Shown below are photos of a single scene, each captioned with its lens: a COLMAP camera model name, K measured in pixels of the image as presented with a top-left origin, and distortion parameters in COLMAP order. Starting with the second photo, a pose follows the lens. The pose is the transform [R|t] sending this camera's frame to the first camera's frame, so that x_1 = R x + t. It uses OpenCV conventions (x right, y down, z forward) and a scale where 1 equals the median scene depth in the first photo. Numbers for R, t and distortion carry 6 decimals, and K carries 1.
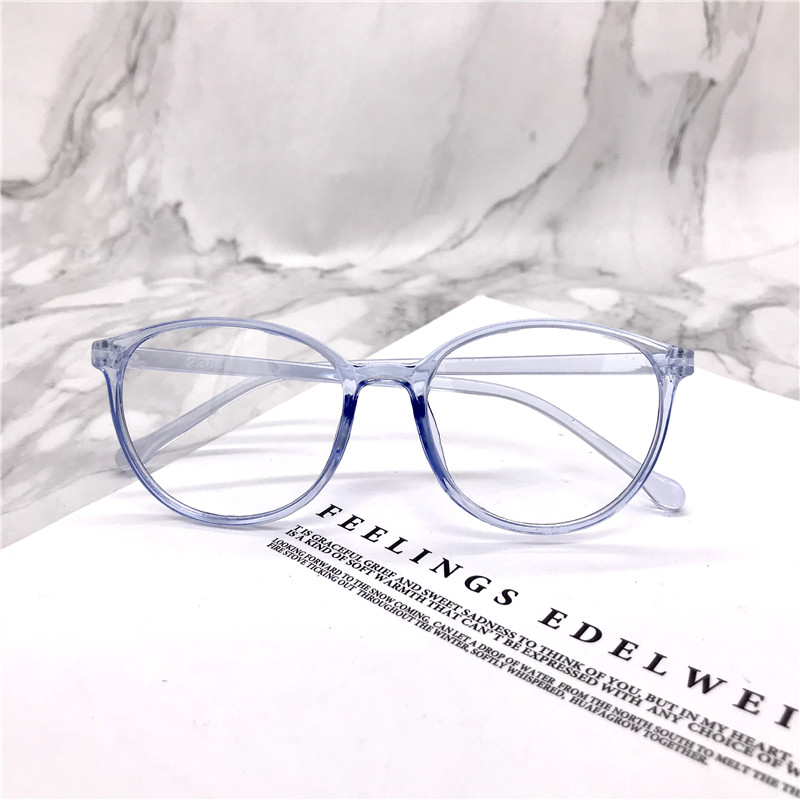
lens RADIAL K [[910.1, 0, 402.6], [0, 910.1, 356.2], [0, 0, 1]] dist [0.041977, -0.240006]
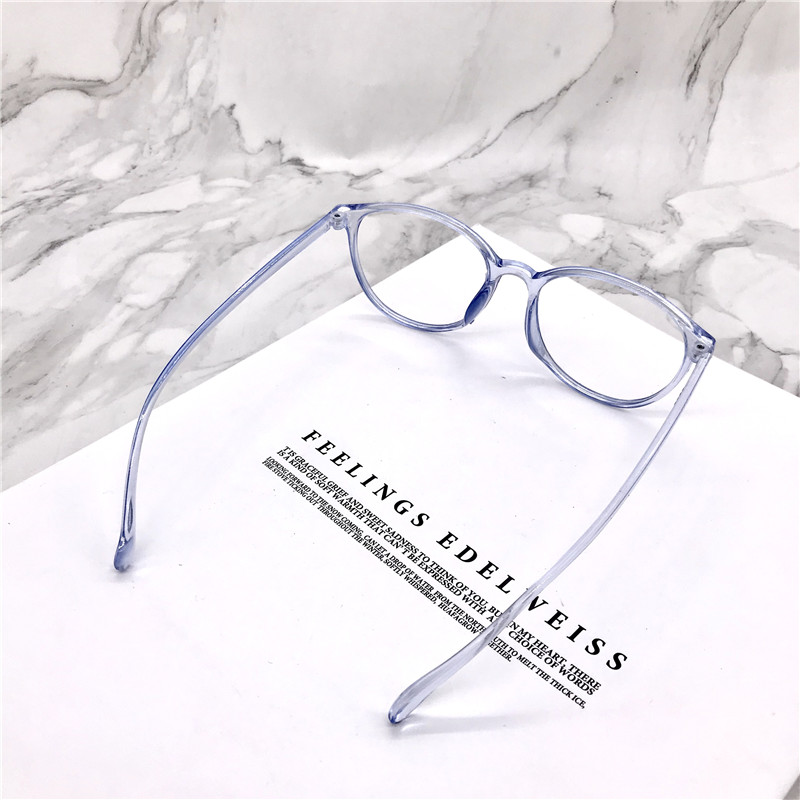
lens RADIAL K [[929.9, 0, 414.0], [0, 929.9, 339.7], [0, 0, 1]] dist [-0.003864, -0.015505]
pose [[0.993430, 0.079433, -0.082379, 0.102171], [-0.057703, 0.969346, 0.238827, -0.181372], [0.098825, -0.232505, 0.967561, -0.175800]]
